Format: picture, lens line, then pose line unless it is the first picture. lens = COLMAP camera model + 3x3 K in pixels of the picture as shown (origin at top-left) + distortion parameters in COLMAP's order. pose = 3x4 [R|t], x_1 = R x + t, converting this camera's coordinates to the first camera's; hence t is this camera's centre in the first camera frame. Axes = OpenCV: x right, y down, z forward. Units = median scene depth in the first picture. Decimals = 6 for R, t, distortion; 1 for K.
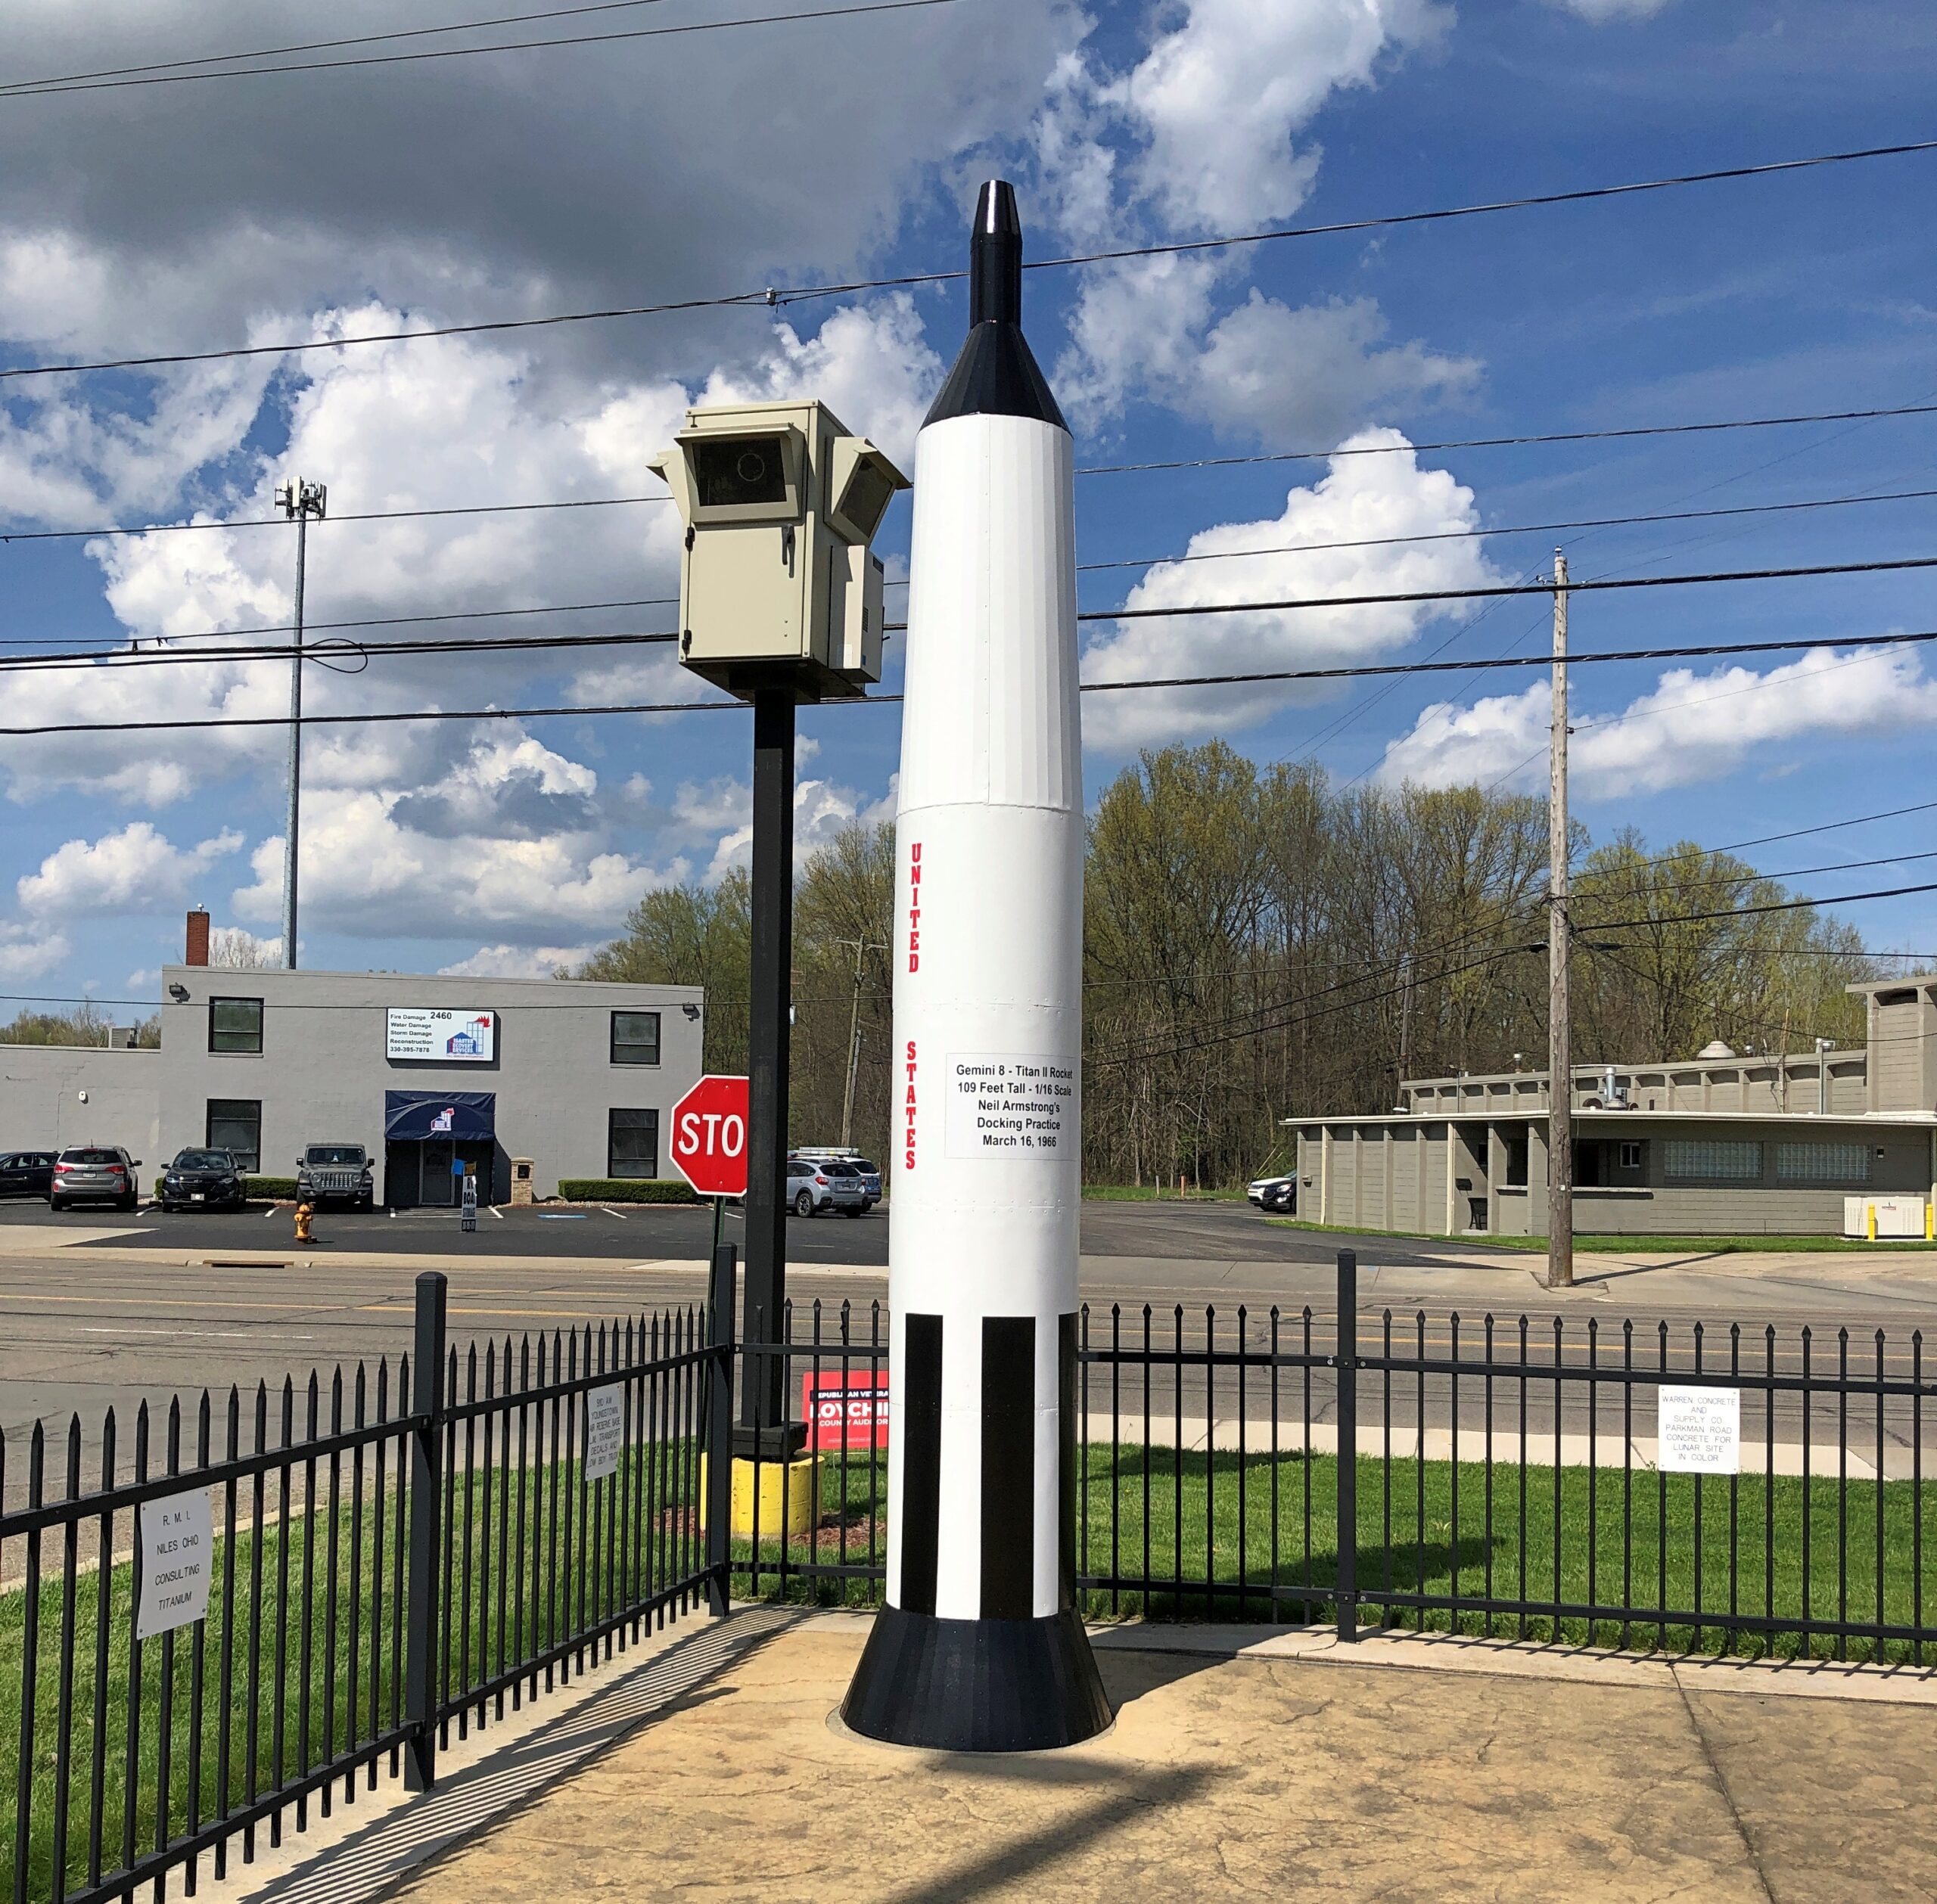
lens RADIAL K [[2069.8, 0, 974.1], [0, 2069.8, 950.5], [0, 0, 1]] dist [0.000769, 0.000000]
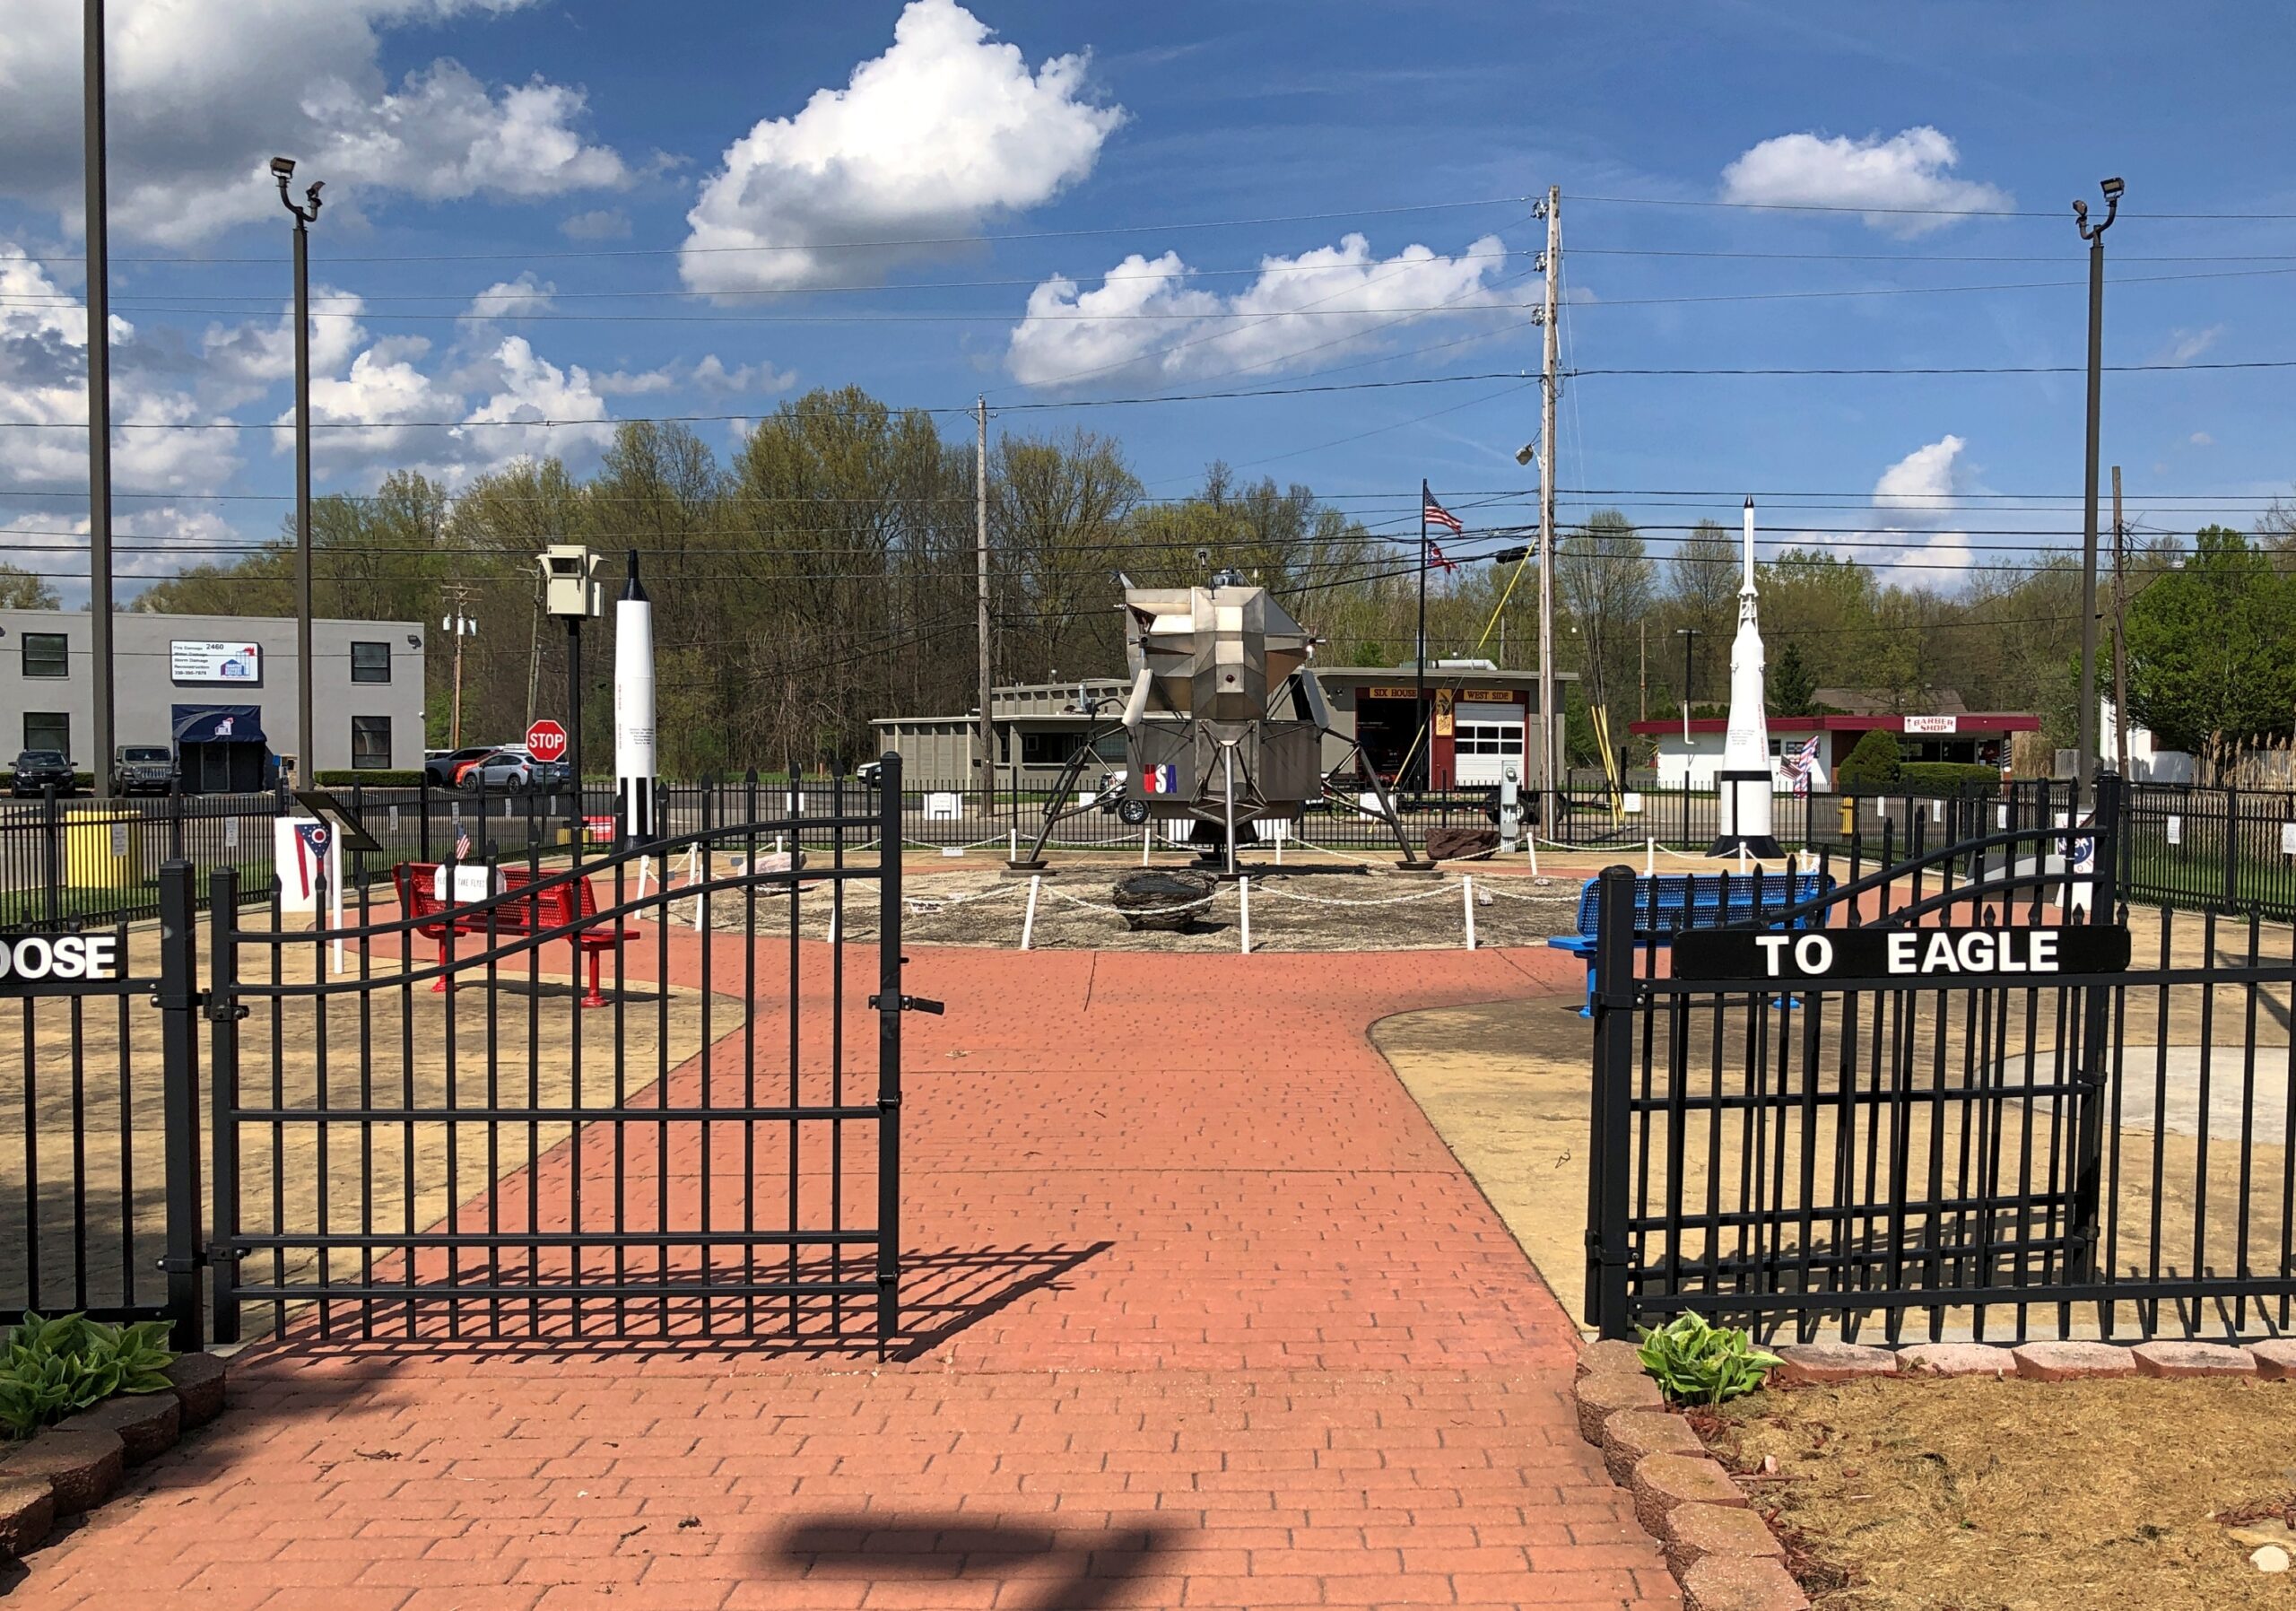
lens RADIAL K [[1919.7, 0, 1148.0], [0, 1919.7, 819.3], [0, 0, 1]] dist [0.014013, -0.003704]
pose [[0.967319, -0.021630, 0.252640, 0.002252], [-0.013043, 0.990792, 0.134766, -0.031804], [-0.253228, -0.133657, 0.958129, -0.324302]]
